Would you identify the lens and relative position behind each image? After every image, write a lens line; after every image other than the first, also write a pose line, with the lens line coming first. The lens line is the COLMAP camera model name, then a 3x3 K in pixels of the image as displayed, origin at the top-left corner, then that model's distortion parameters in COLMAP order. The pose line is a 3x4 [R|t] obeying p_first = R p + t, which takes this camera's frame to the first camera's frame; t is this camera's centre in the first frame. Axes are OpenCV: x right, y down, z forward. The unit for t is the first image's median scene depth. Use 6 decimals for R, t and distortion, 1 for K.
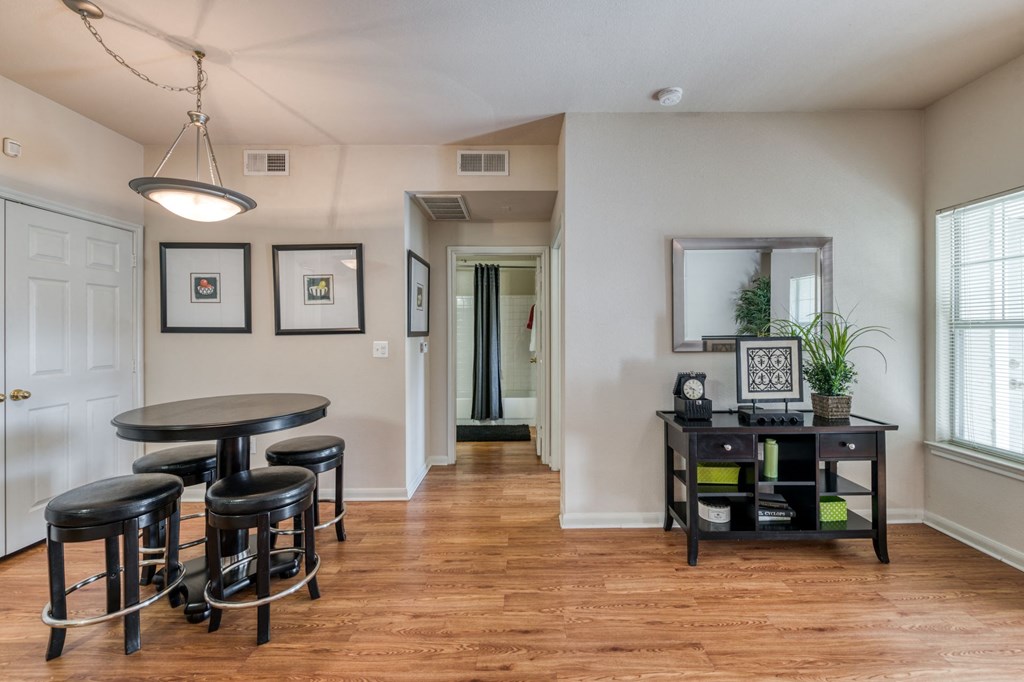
lens RADIAL K [[453.1, 0, 515.7], [0, 453.1, 336.5], [0, 0, 1]] dist [-0.004527, -0.000876]
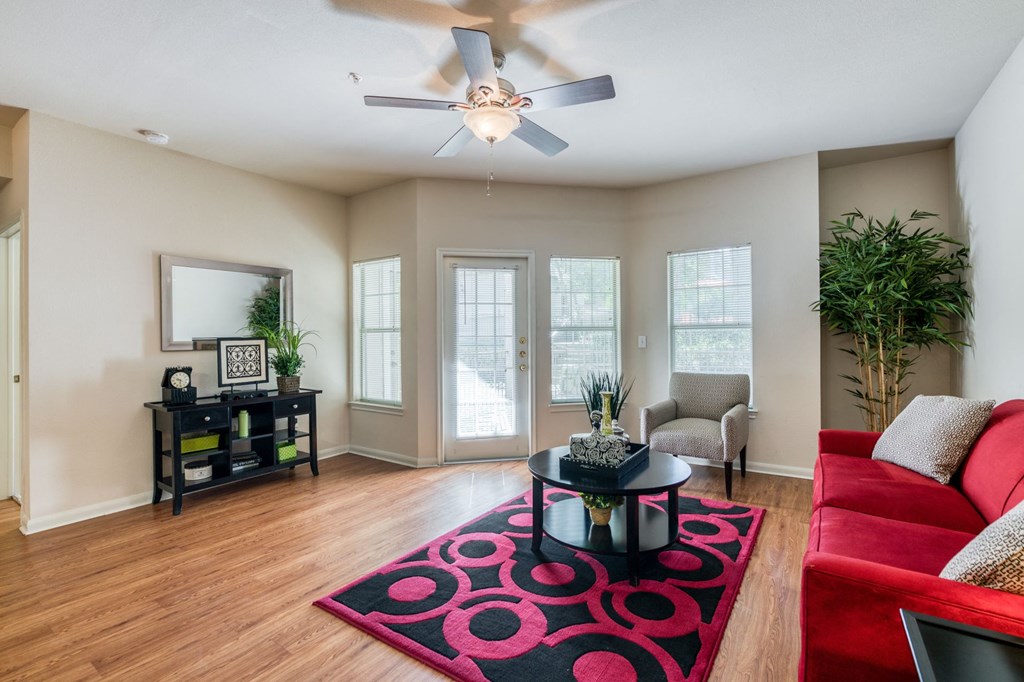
lens RADIAL K [[453.1, 0, 515.7], [0, 453.1, 336.5], [0, 0, 1]] dist [-0.004527, -0.000876]
pose [[0.567522, 0.000738, 0.823358, -0.107874], [0.012328, 0.999880, -0.009394, 0.020726], [-0.823266, 0.015482, 0.567445, -0.473423]]
